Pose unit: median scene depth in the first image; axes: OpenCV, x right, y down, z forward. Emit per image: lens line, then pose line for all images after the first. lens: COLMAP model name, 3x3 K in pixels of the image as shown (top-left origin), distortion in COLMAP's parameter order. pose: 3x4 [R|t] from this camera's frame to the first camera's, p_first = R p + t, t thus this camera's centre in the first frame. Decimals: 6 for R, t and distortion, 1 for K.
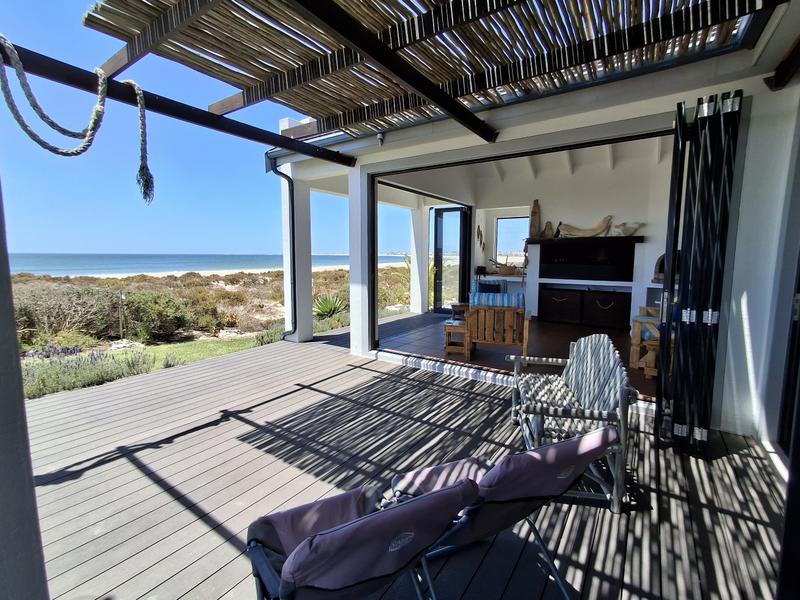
lens RADIAL K [[369.1, 0, 405.4], [0, 369.1, 288.6], [0, 0, 1]] dist [-0.000611, -0.000721]
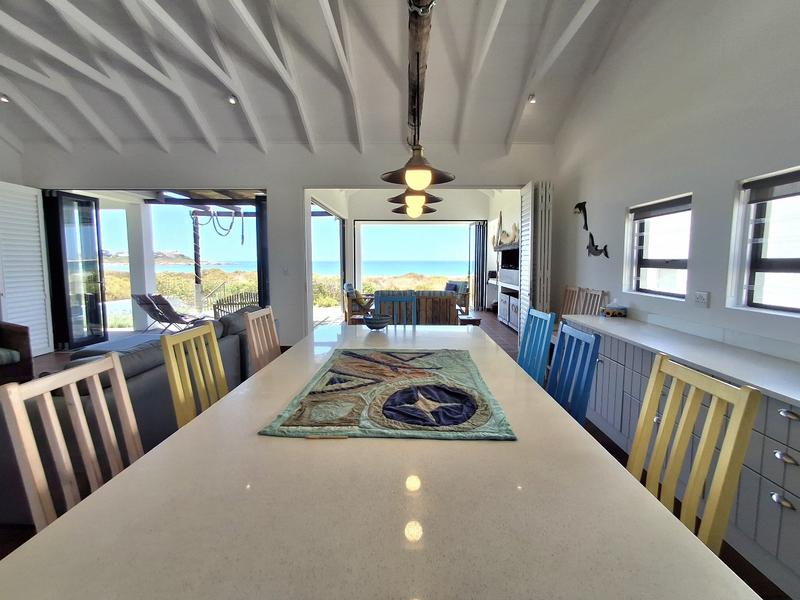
lens RADIAL K [[374.5, 0, 401.4], [0, 374.5, 292.1], [0, 0, 1]] dist [0.001016, -0.000608]
pose [[0.541116, 0.061440, -0.838700, 2.066963], [-0.064874, 0.997405, 0.031211, -0.016510], [0.838442, 0.037521, 0.543698, 0.277573]]
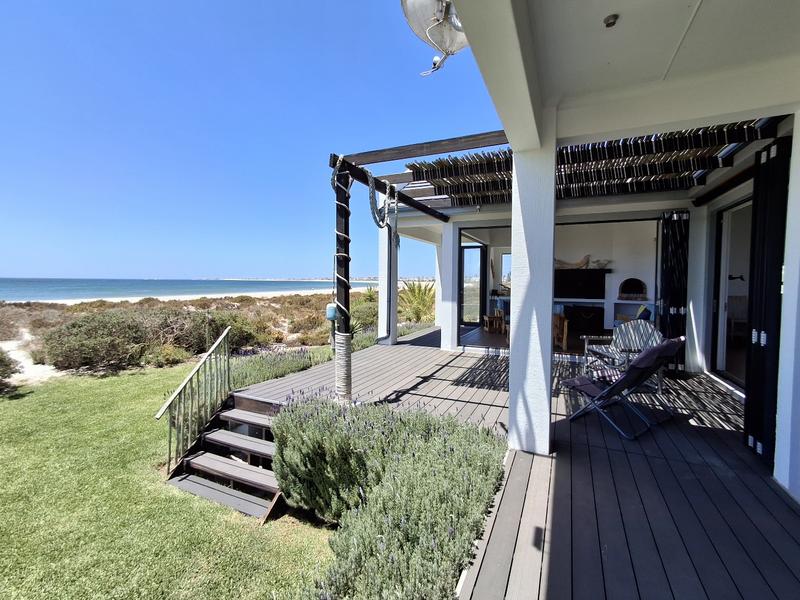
lens RADIAL K [[365.3, 0, 406.9], [0, 365.3, 294.8], [0, 0, 1]] dist [-0.000994, 0.000053]
pose [[0.983939, -0.003721, 0.178468, -0.694233], [0.013073, 0.998600, -0.051258, 0.045737], [-0.178027, 0.052768, 0.982610, -0.491744]]
